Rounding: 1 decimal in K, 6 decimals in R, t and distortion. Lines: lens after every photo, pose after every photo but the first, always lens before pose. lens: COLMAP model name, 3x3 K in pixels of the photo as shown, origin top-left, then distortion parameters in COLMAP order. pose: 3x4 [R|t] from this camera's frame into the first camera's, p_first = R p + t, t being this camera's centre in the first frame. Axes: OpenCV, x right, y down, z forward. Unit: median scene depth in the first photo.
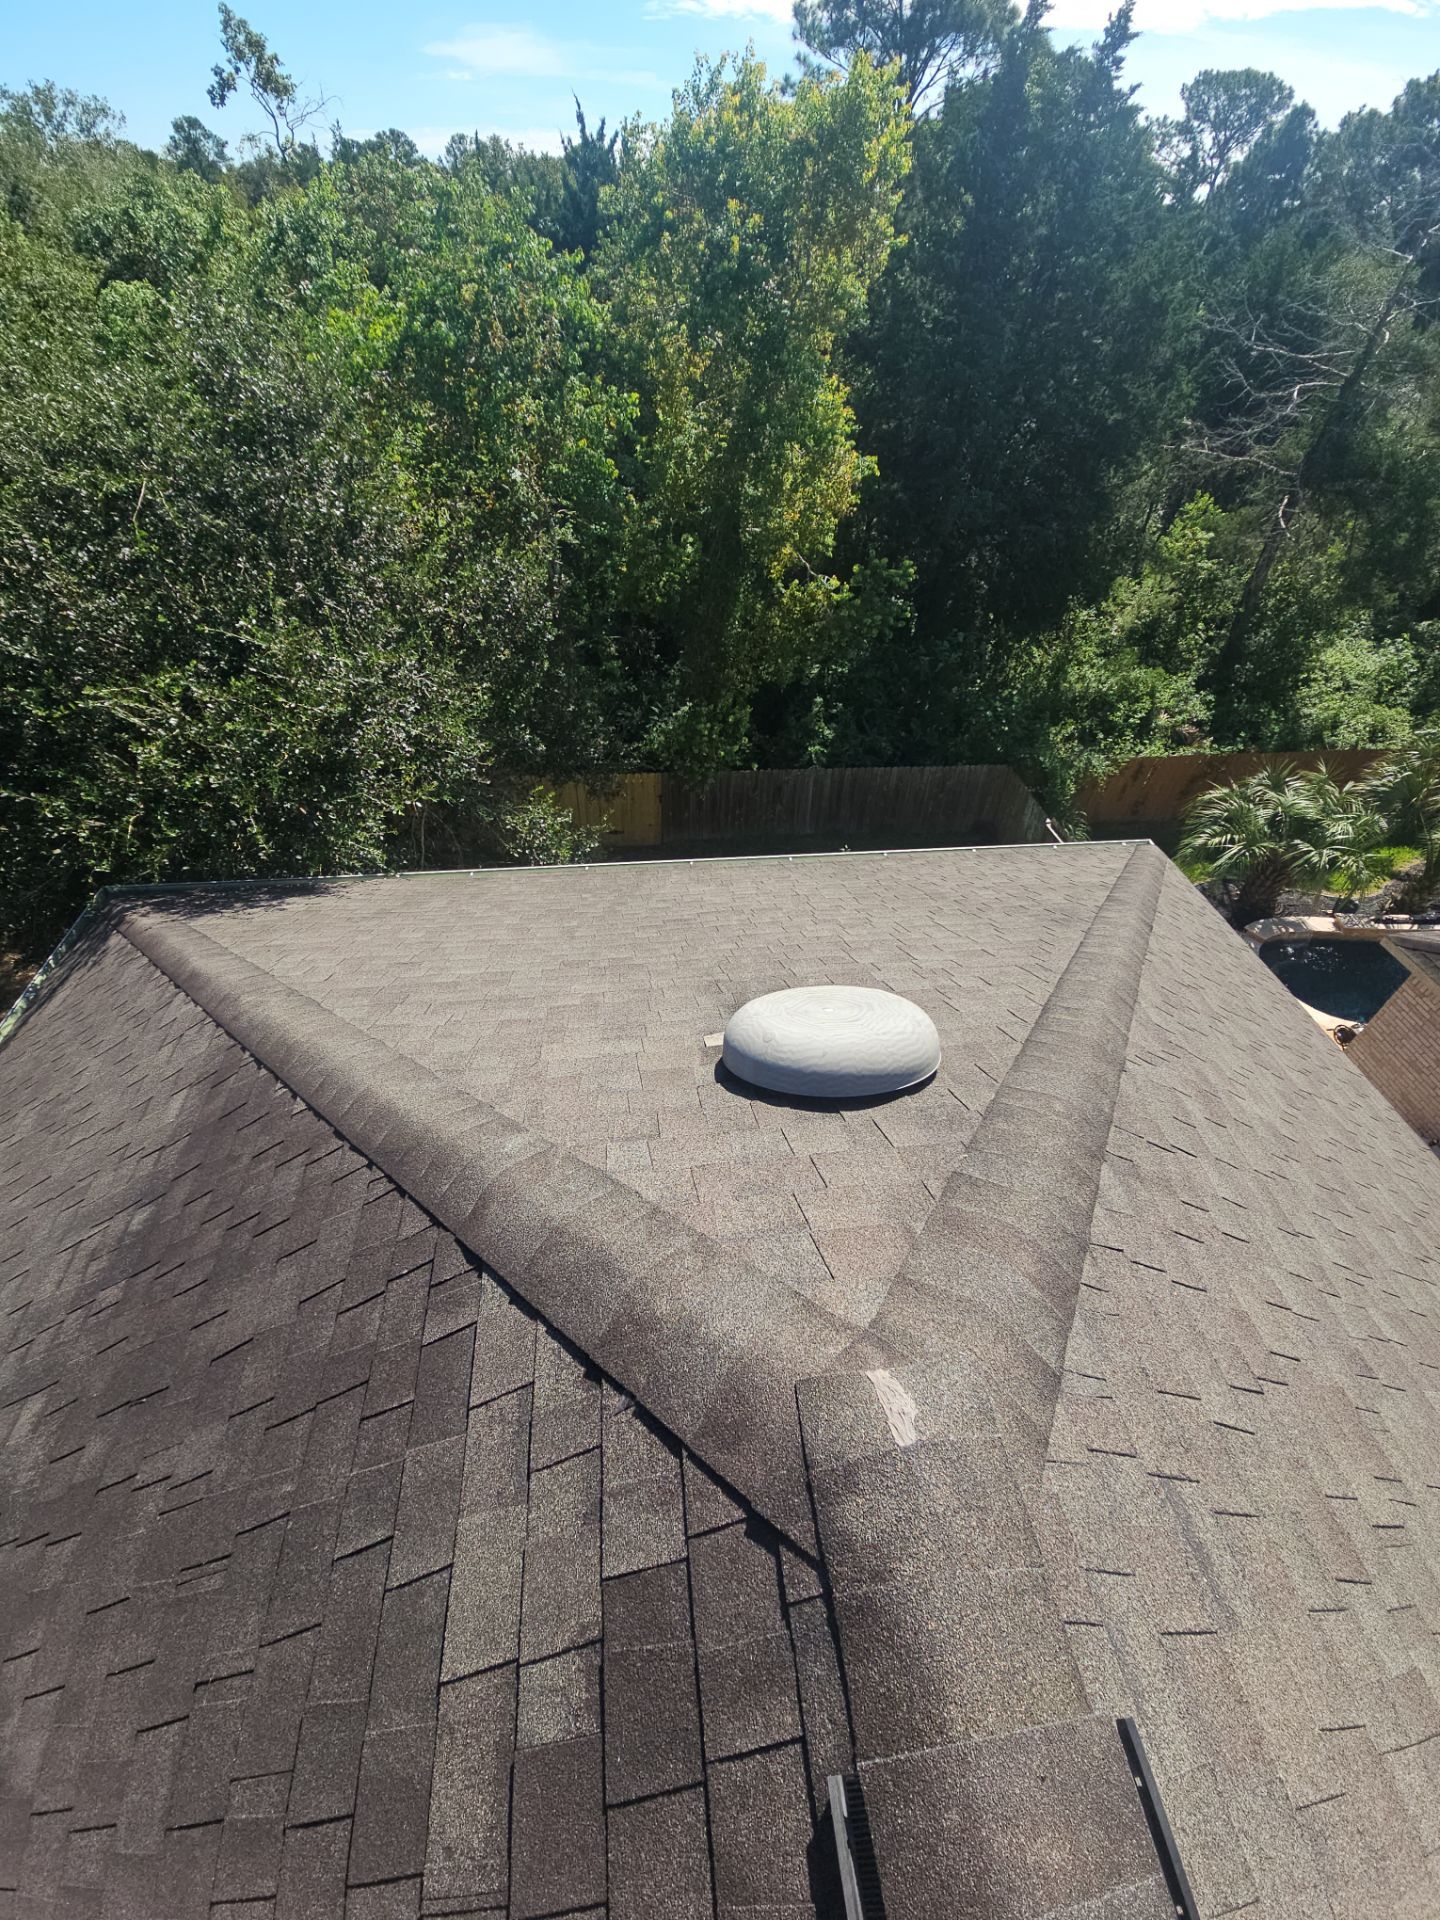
lens RADIAL K [[763.0, 0, 720.8], [0, 763.0, 944.0], [0, 0, 1]] dist [0.032305, -0.021915]
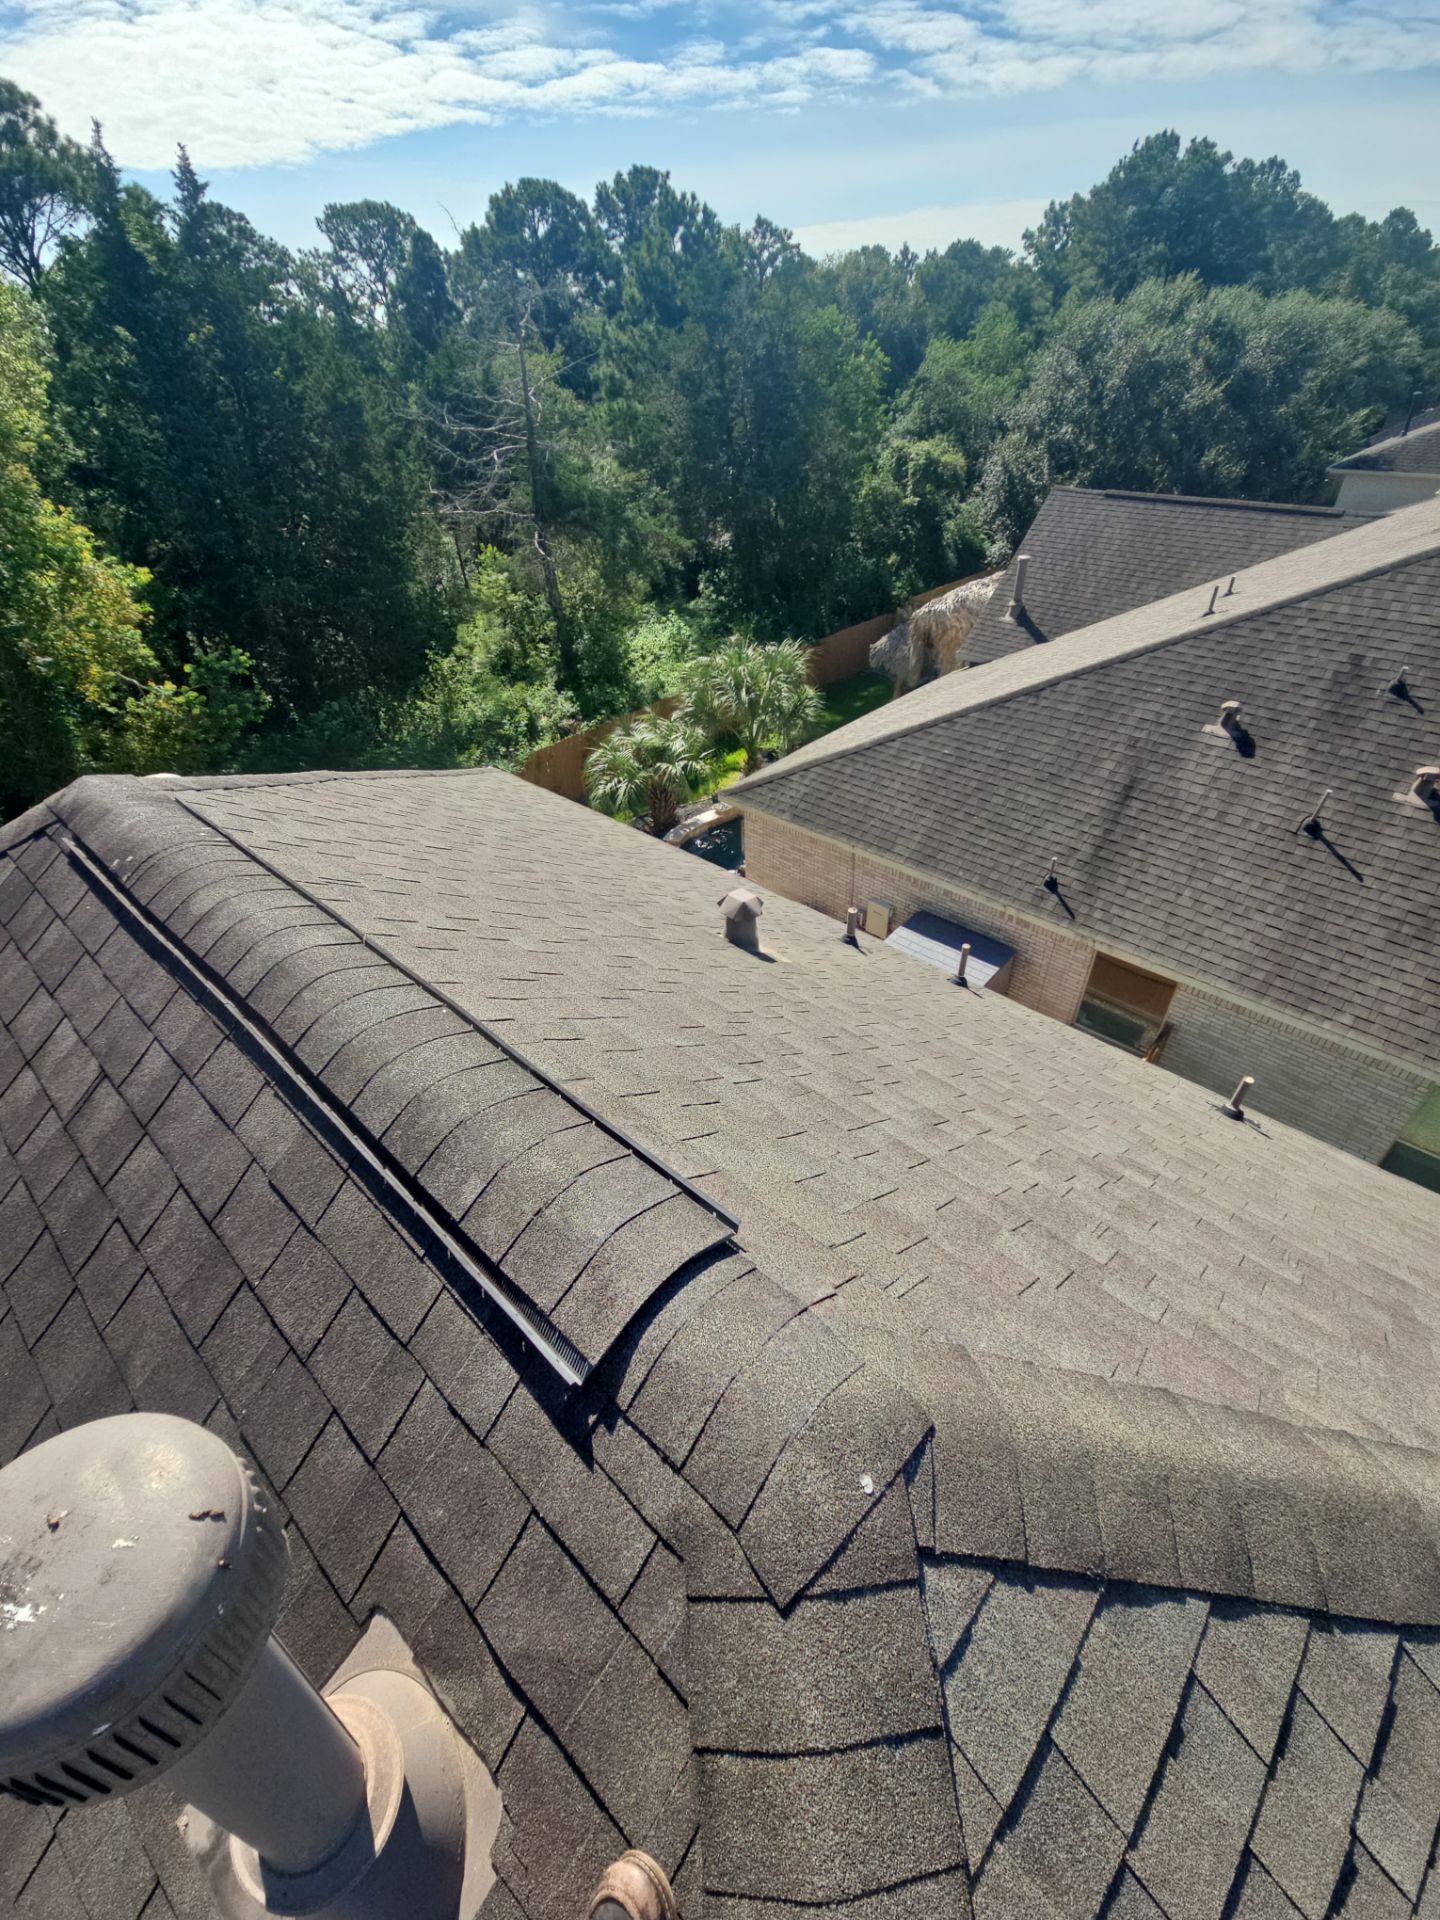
lens RADIAL K [[795.9, 0, 720.0], [0, 795.9, 960.0], [0, 0, 1]] dist [0.007419, -0.007613]
pose [[0.748911, -0.447214, 0.489011, 0.013472], [0.491595, 0.869783, 0.042573, 0.106913], [-0.444372, 0.208512, 0.871238, -0.107946]]
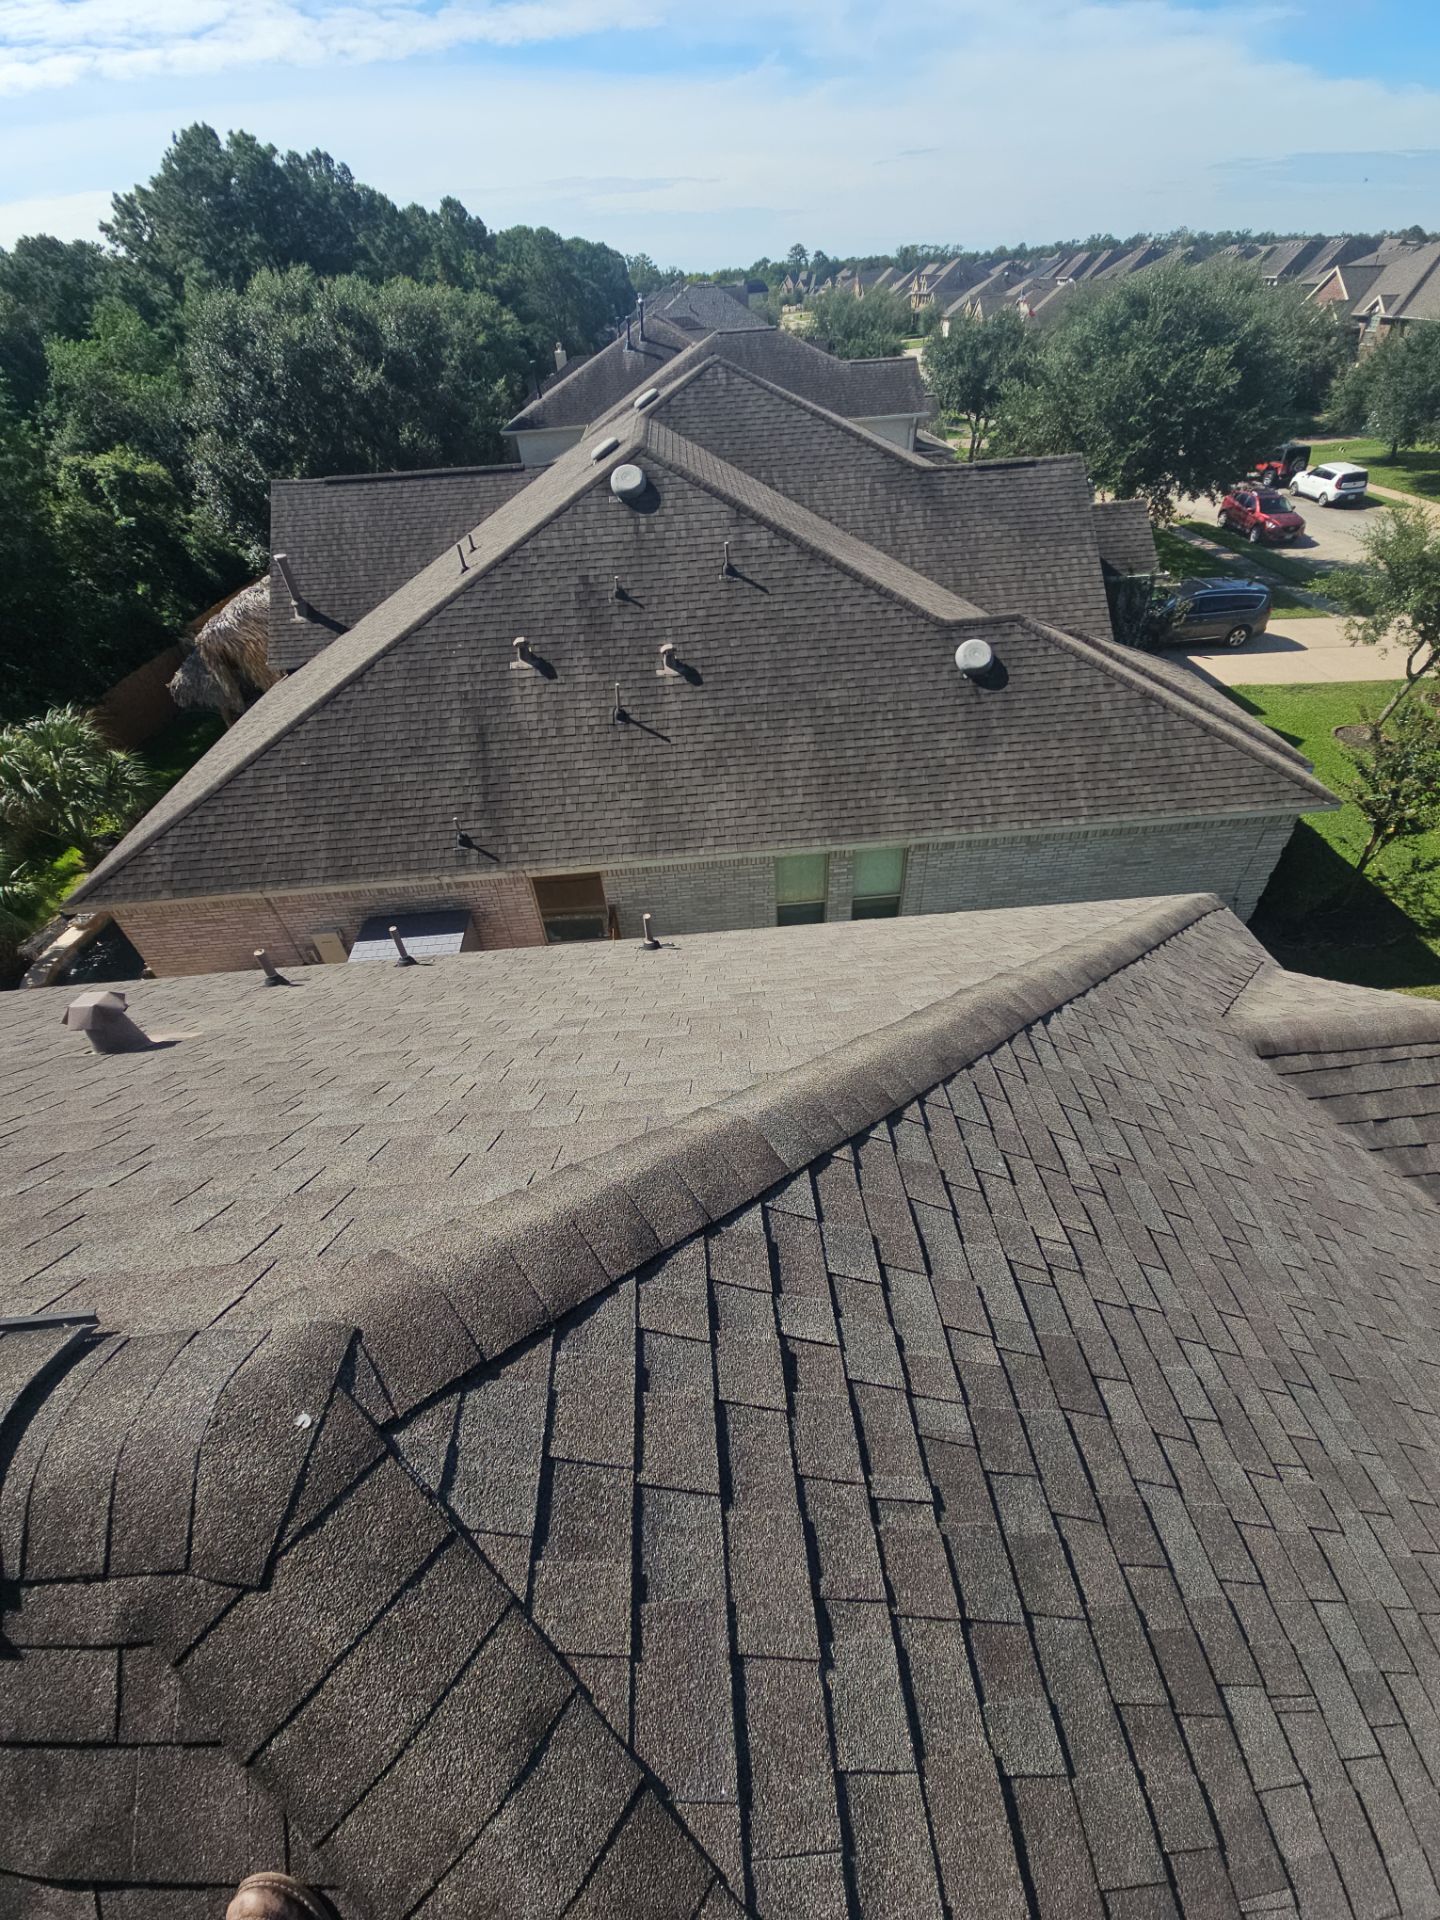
lens RADIAL K [[768.5, 0, 726.2], [0, 768.5, 947.3], [0, 0, 1]] dist [0.001295, -0.002369]
pose [[0.037317, -0.677880, 0.734225, 0.015240], [0.724522, 0.524382, 0.447317, 0.123041], [-0.688241, 0.515270, 0.510707, -0.121754]]
